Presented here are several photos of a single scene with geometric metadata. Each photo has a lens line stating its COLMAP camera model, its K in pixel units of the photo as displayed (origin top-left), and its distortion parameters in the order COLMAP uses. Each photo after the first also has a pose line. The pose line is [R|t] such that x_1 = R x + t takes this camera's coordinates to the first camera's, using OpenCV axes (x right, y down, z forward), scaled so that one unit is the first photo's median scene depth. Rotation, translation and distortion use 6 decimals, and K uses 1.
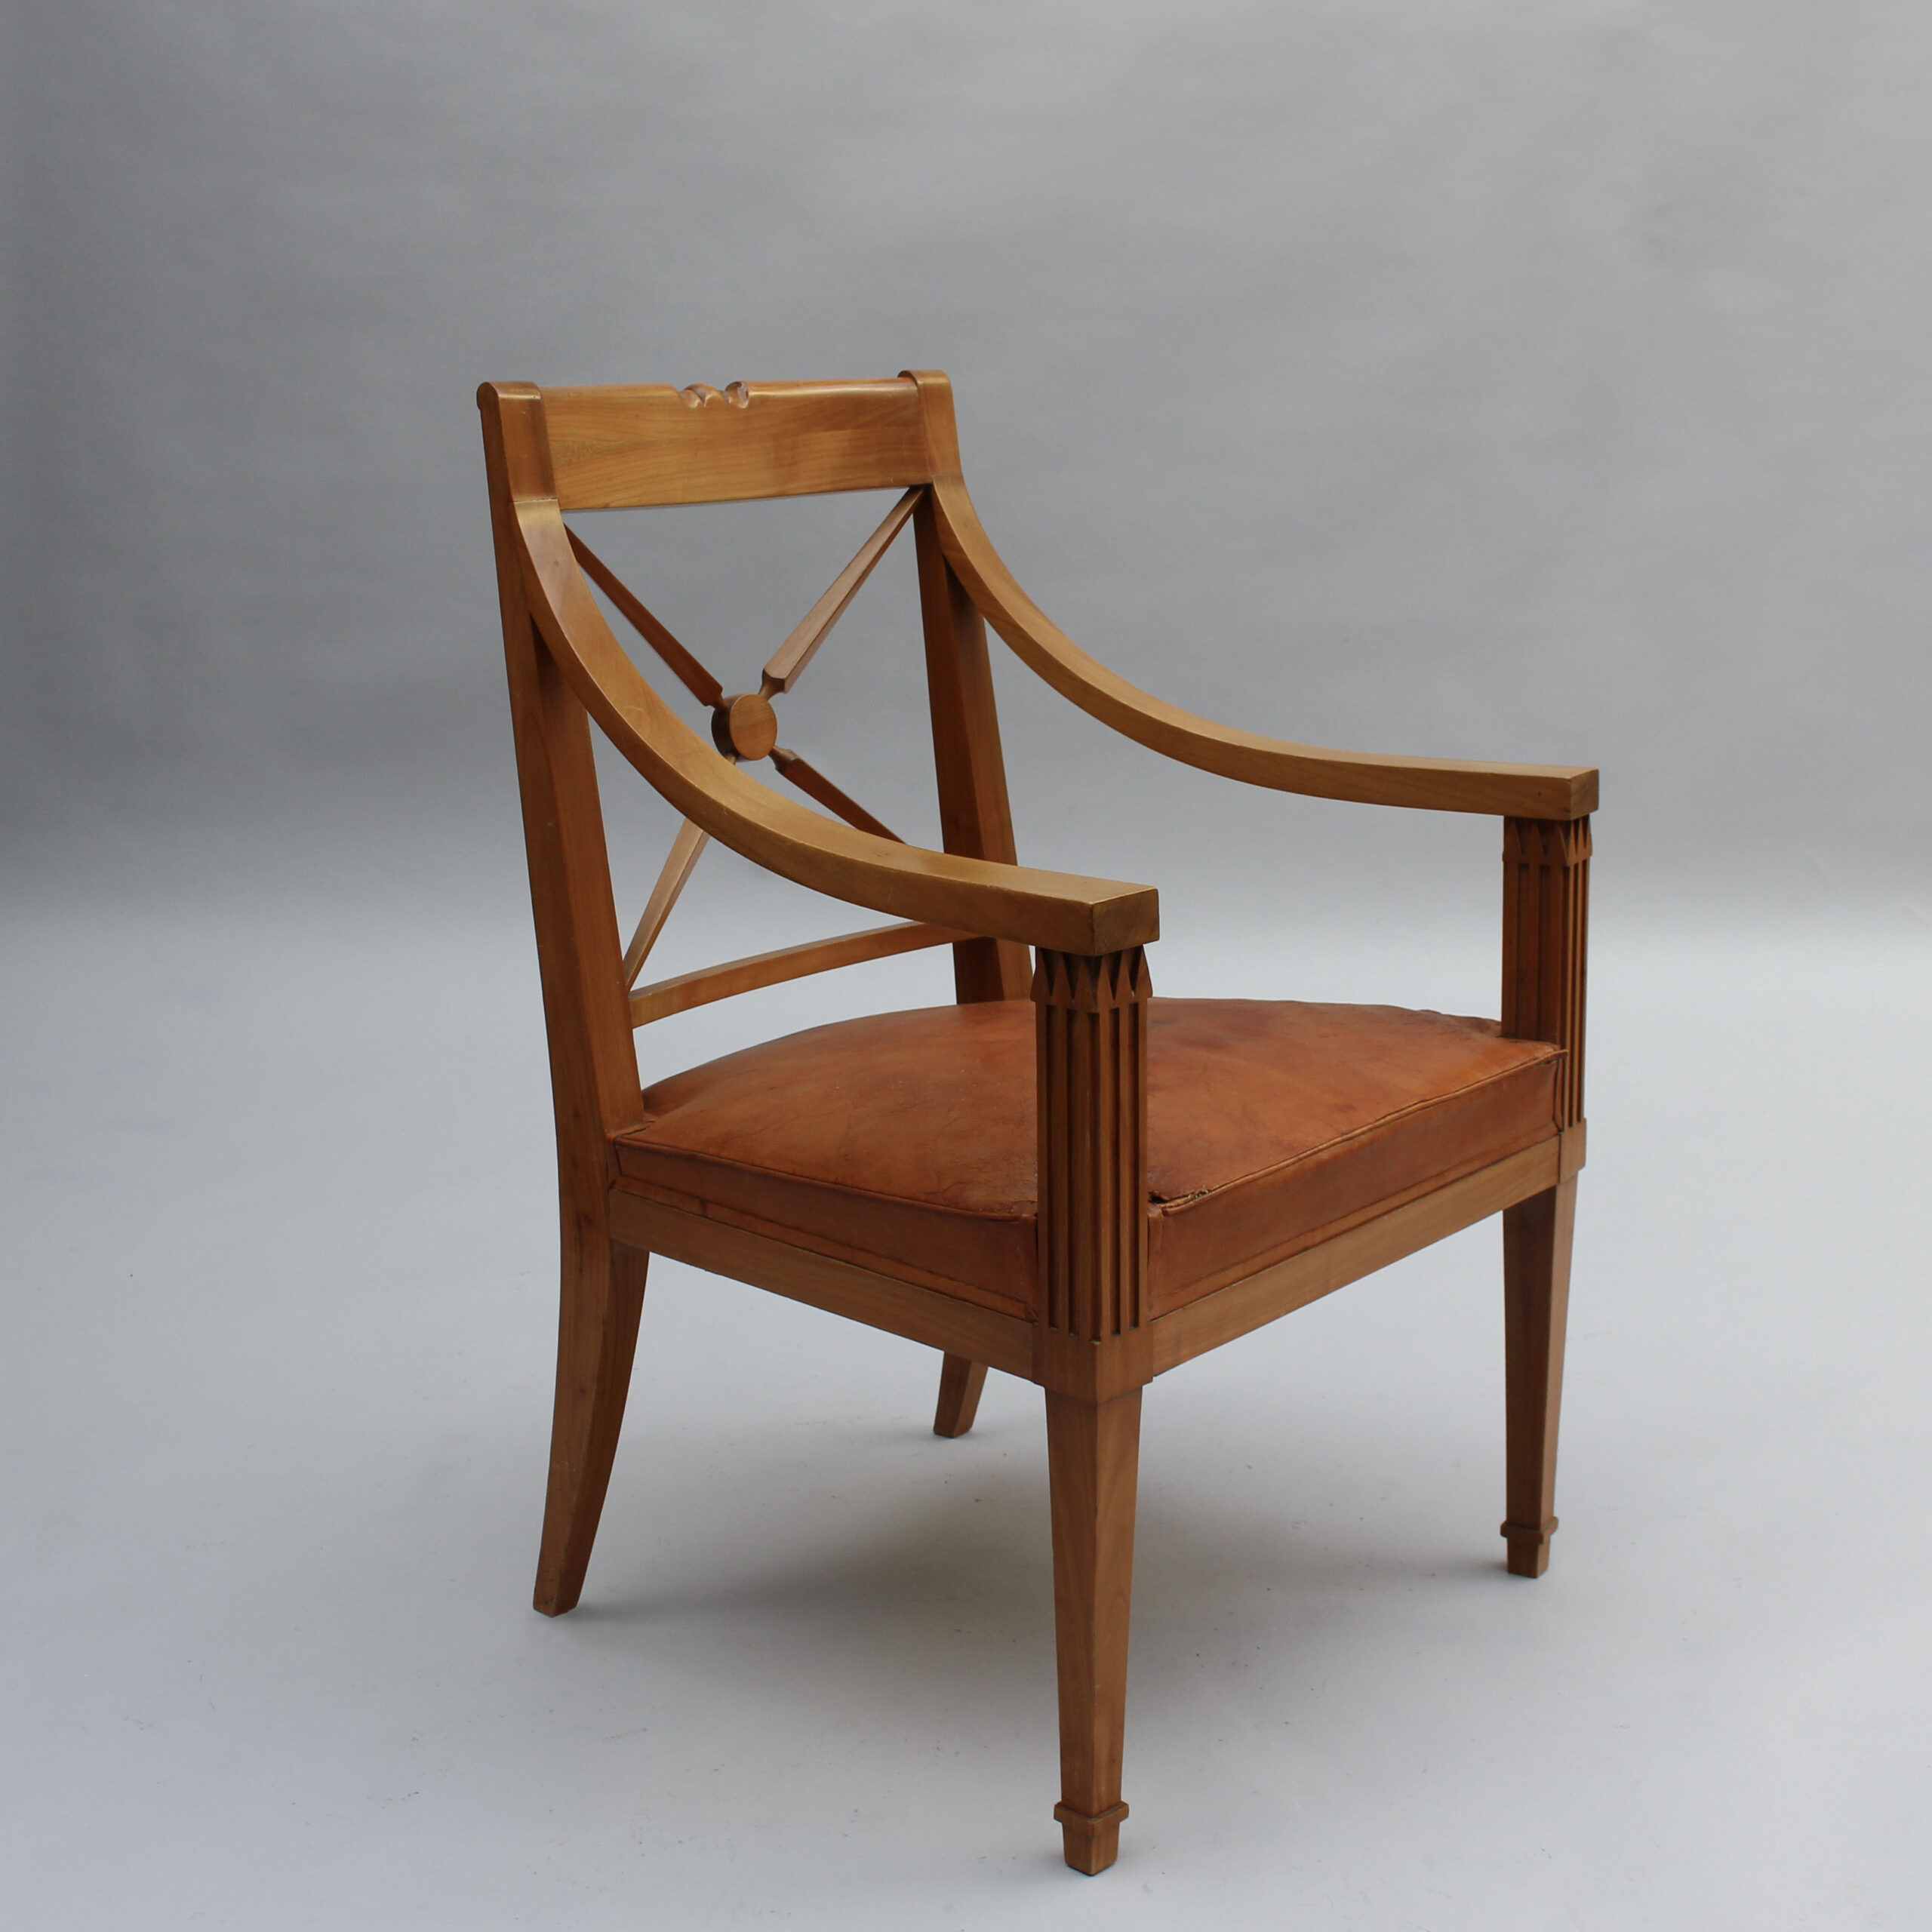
lens RADIAL K [[2950.0, 0, 966.0], [0, 2950.0, 966.0], [0, 0, 1]] dist [-0.196664, -0.020616]
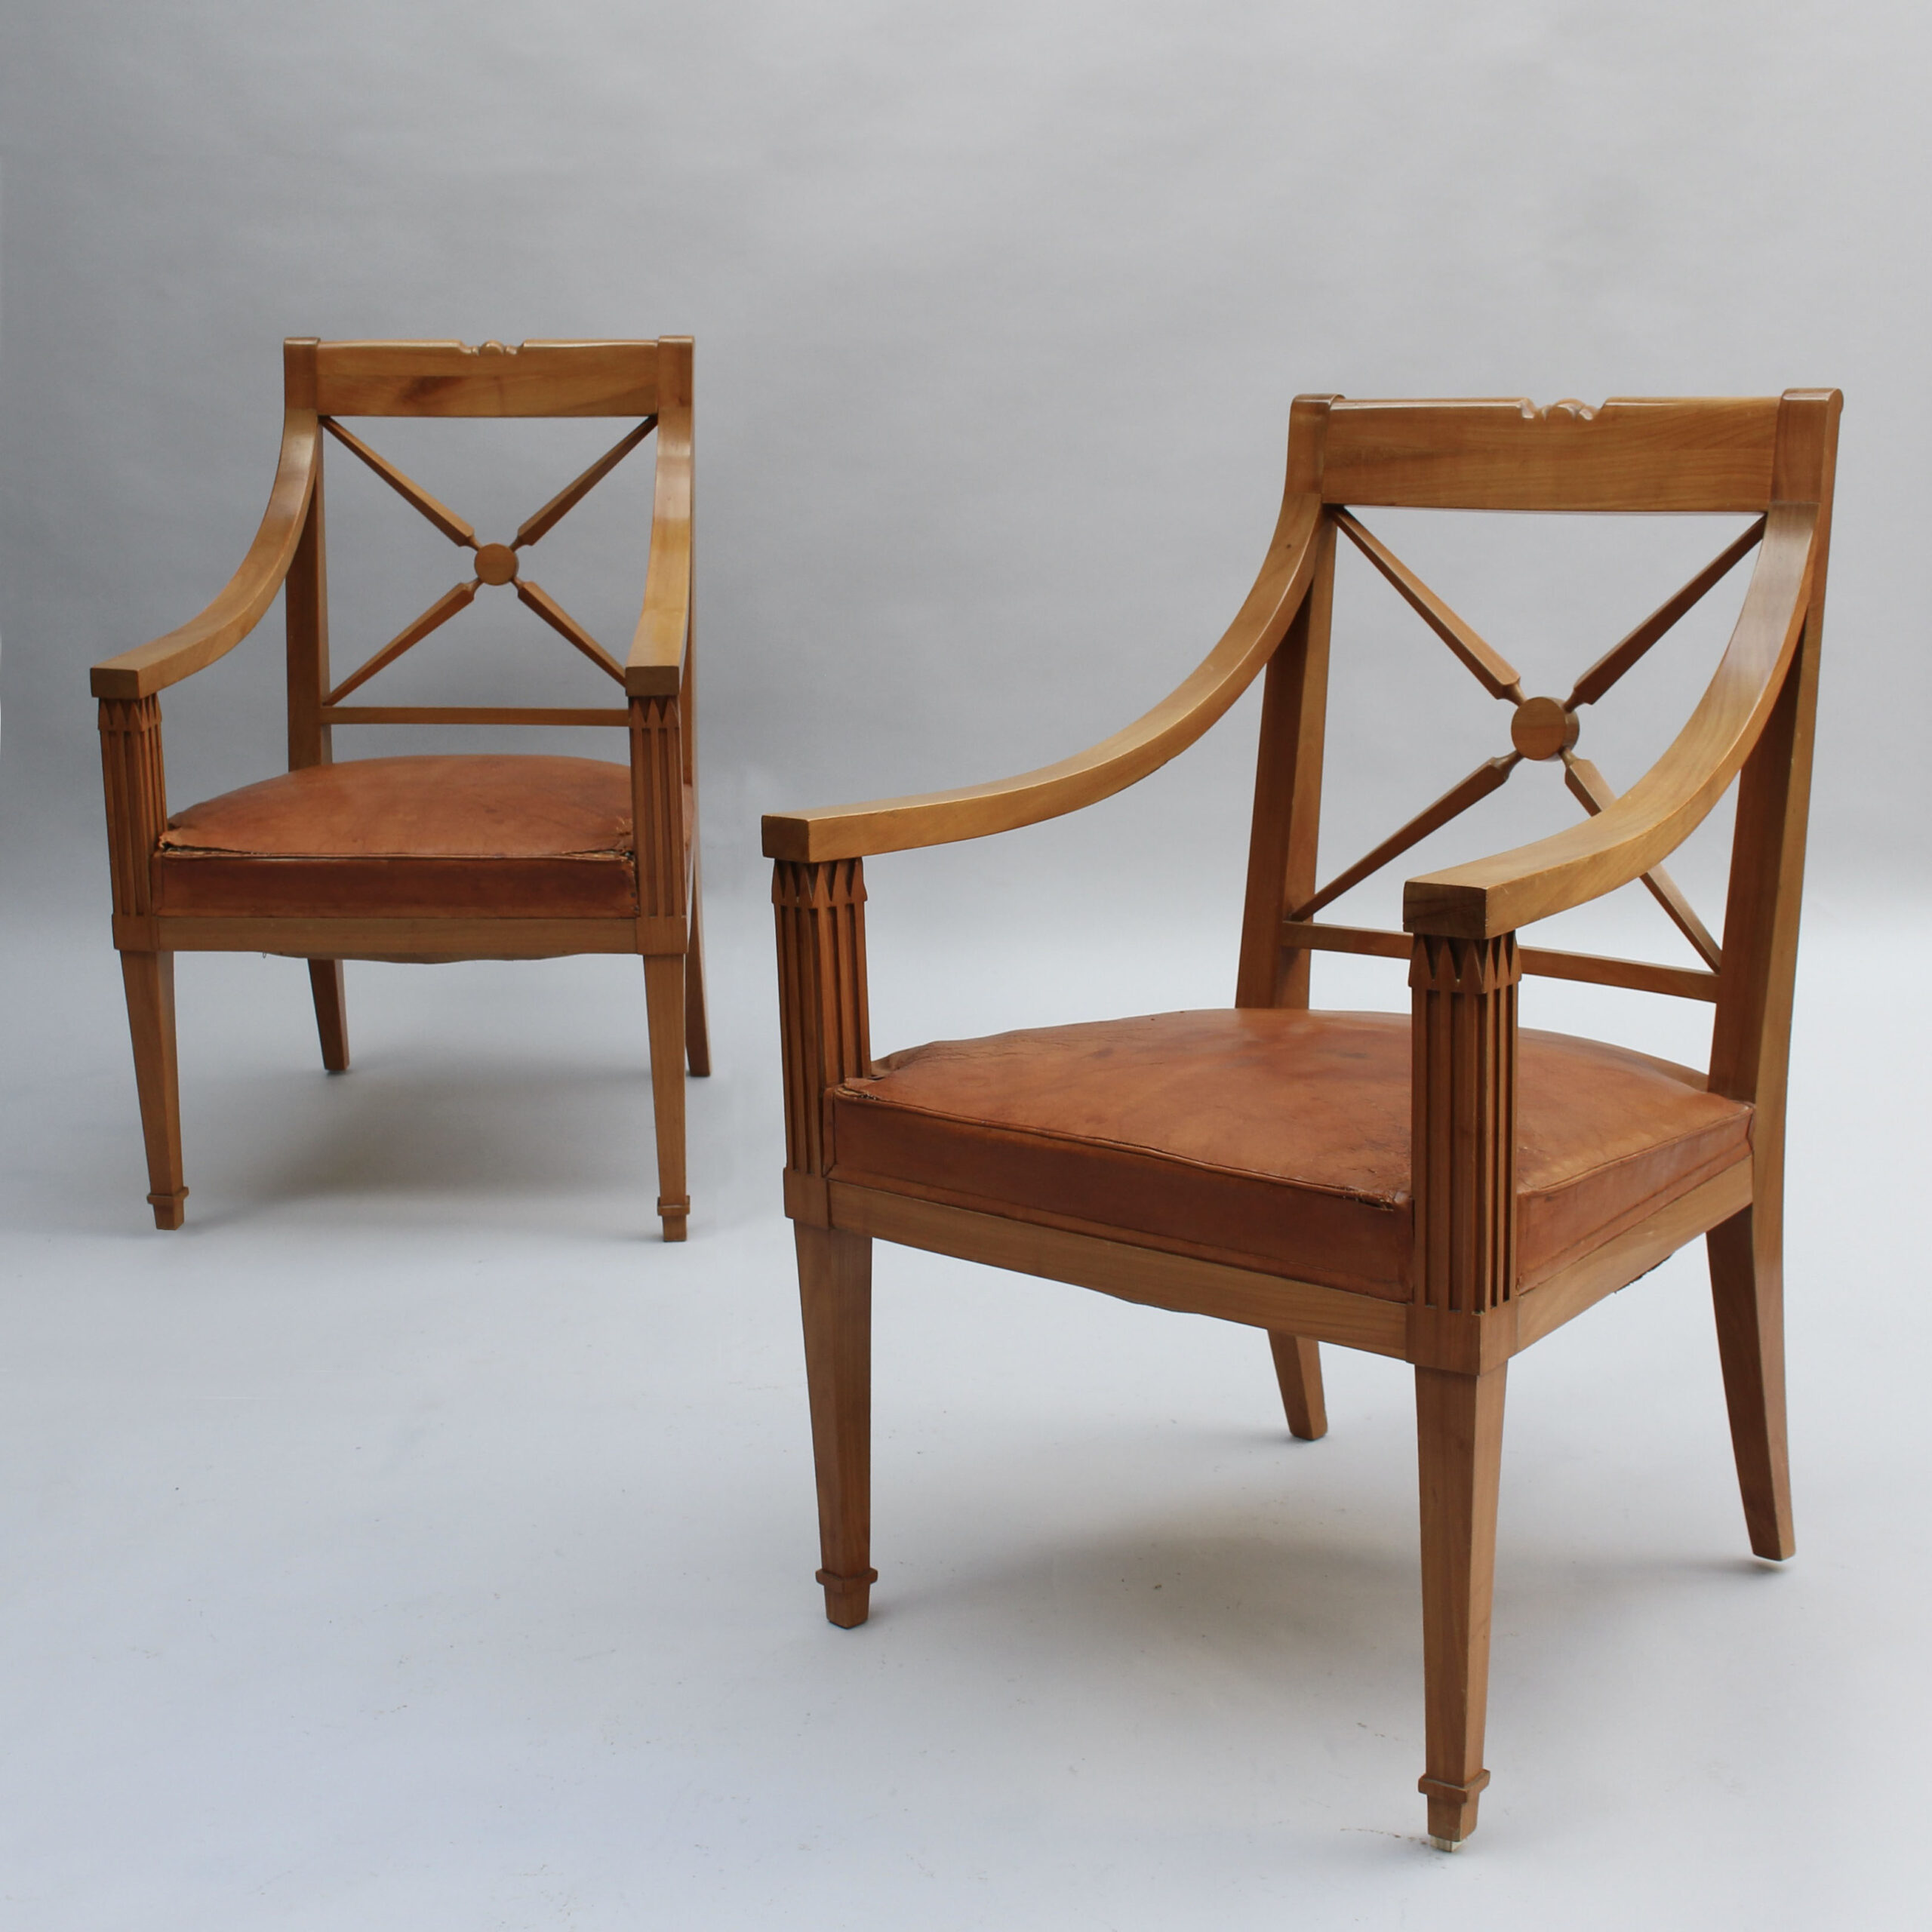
lens RADIAL K [[3028.6, 0, 965.4], [0, 3028.6, 918.4], [0, 0, 1]] dist [-0.117674, -0.131081]
pose [[-0.059136, 0.186137, -0.980743, 1.003410], [-0.181299, 0.964121, 0.193914, -0.187357], [0.981649, 0.189274, -0.023268, 0.841314]]
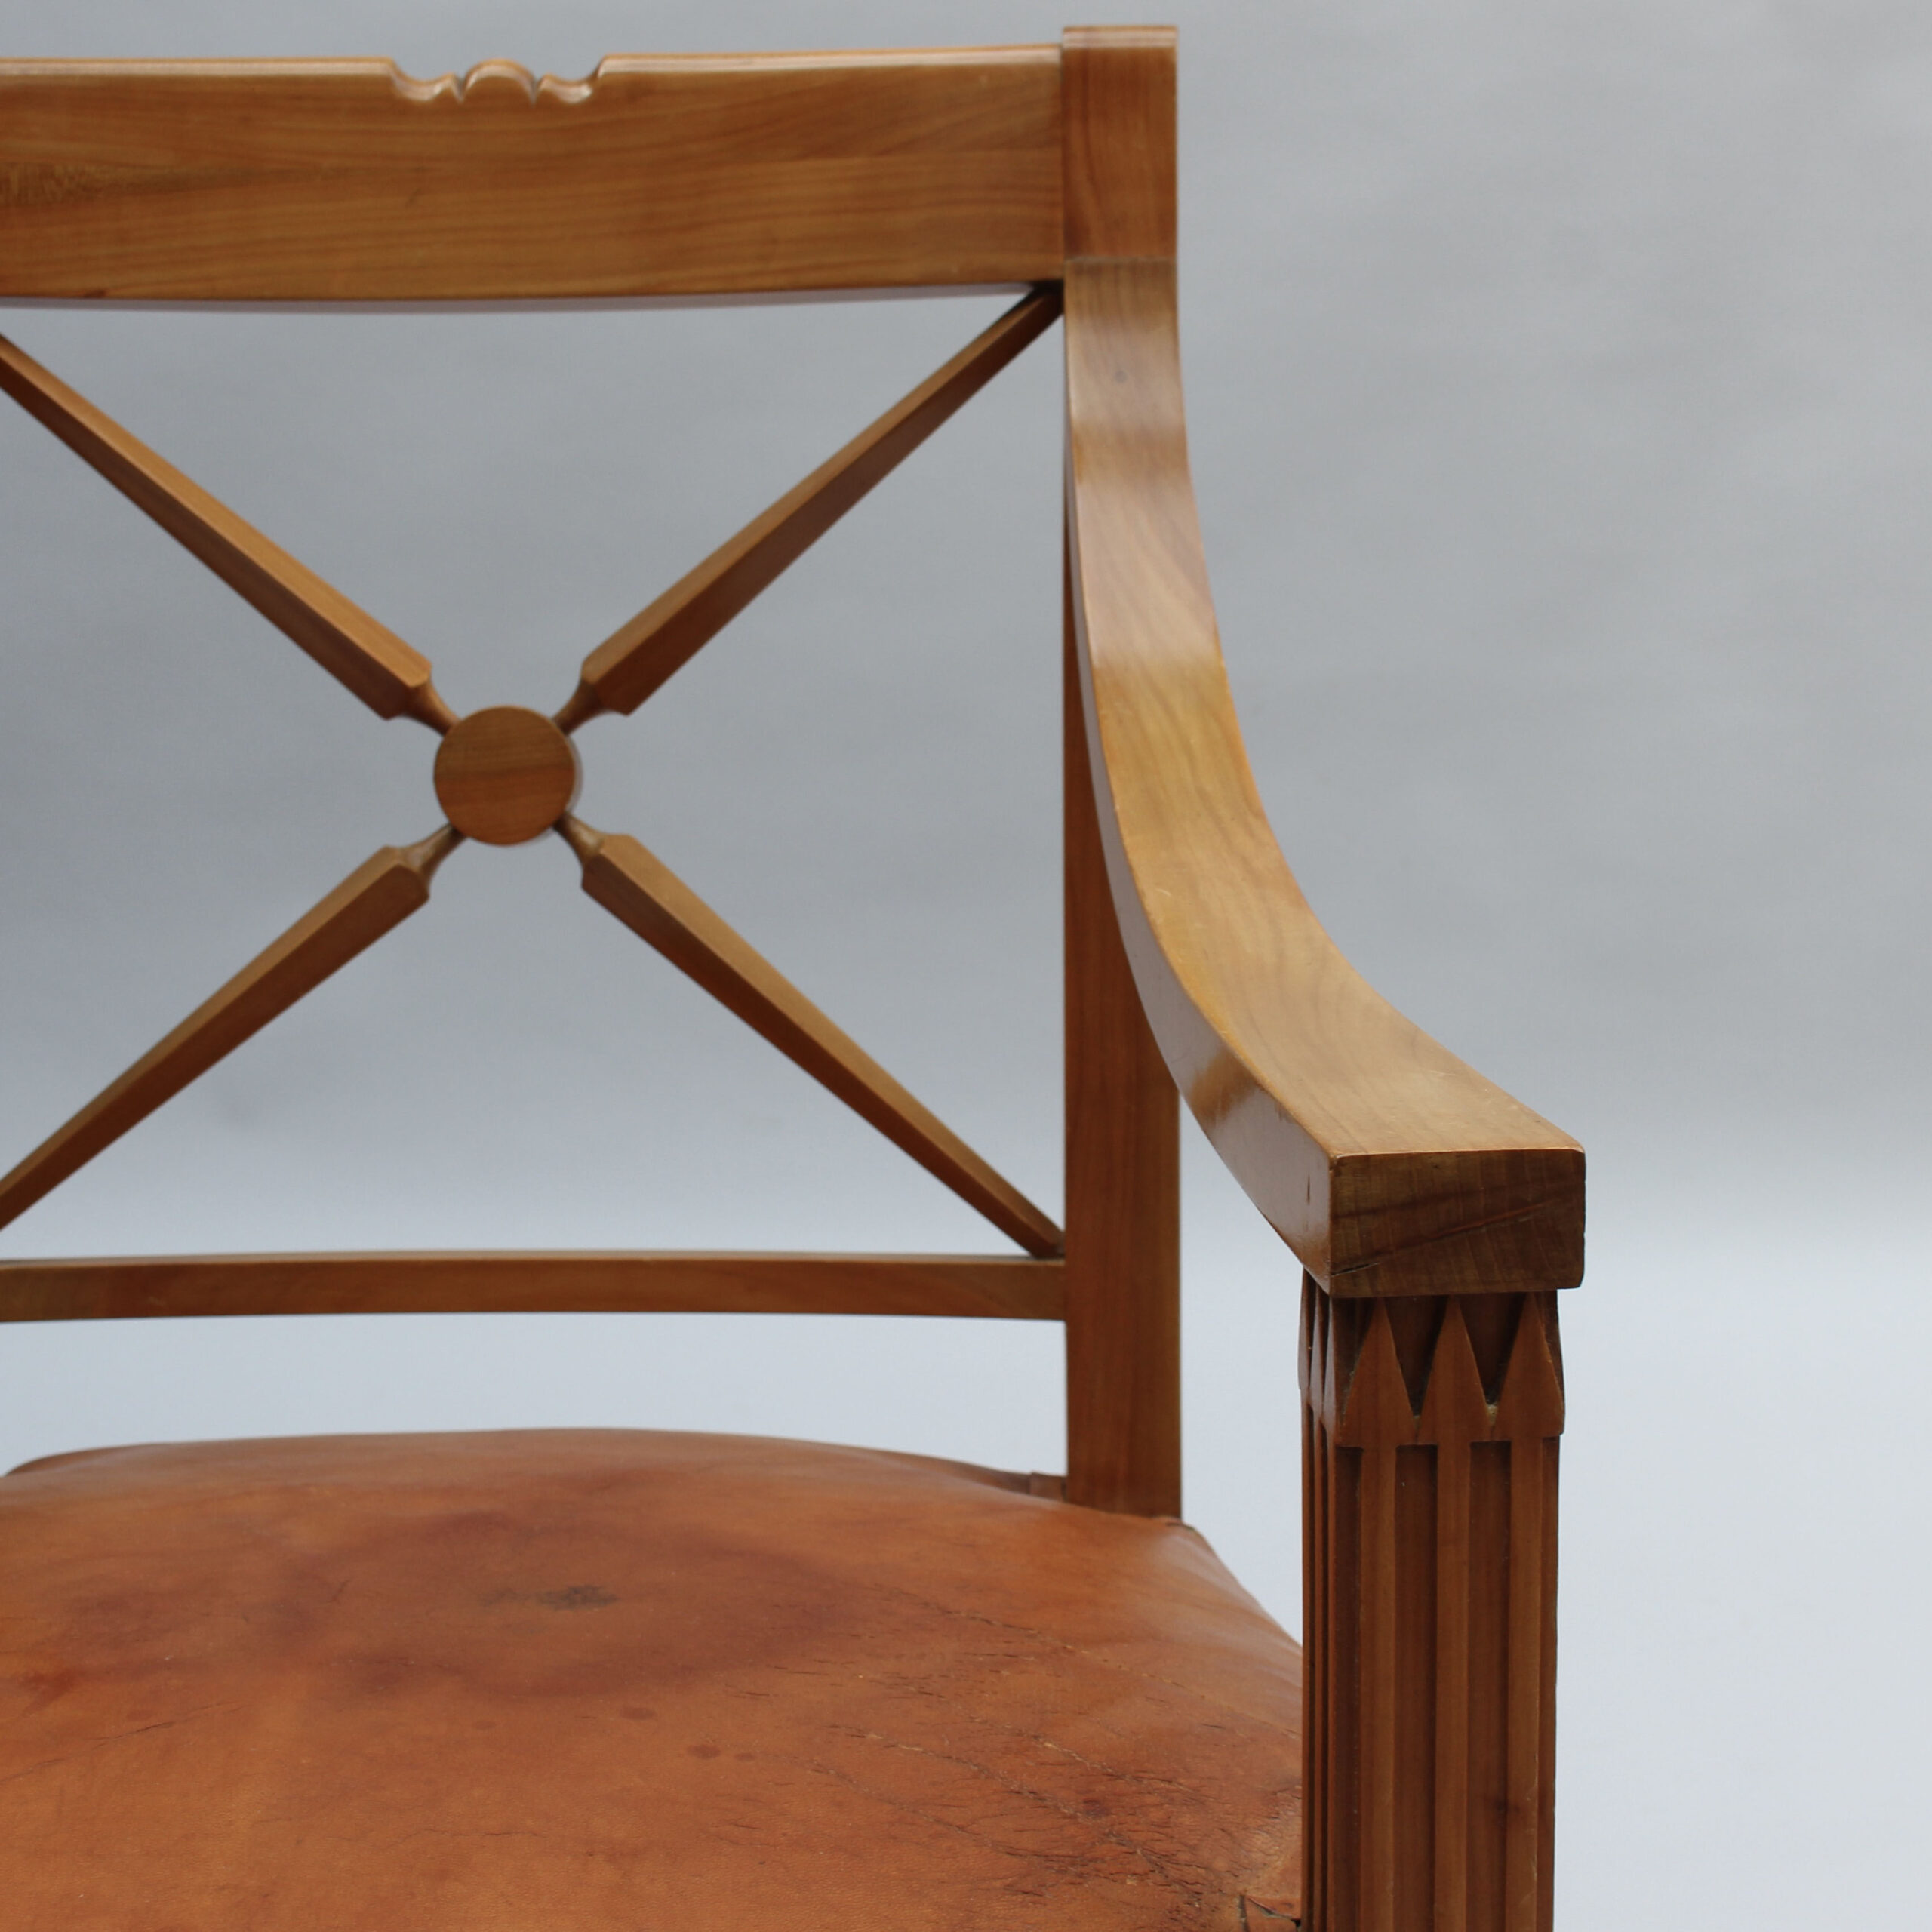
lens RADIAL K [[3721.7, 0, 966.0], [0, 3721.7, 966.0], [0, 0, 1]] dist [-0.139109, 0.246116]
pose [[0.622716, 0.130815, -0.771436, 0.444142], [-0.160203, 0.986355, 0.037942, -0.086059], [0.765872, 0.099959, 0.635175, 0.681373]]
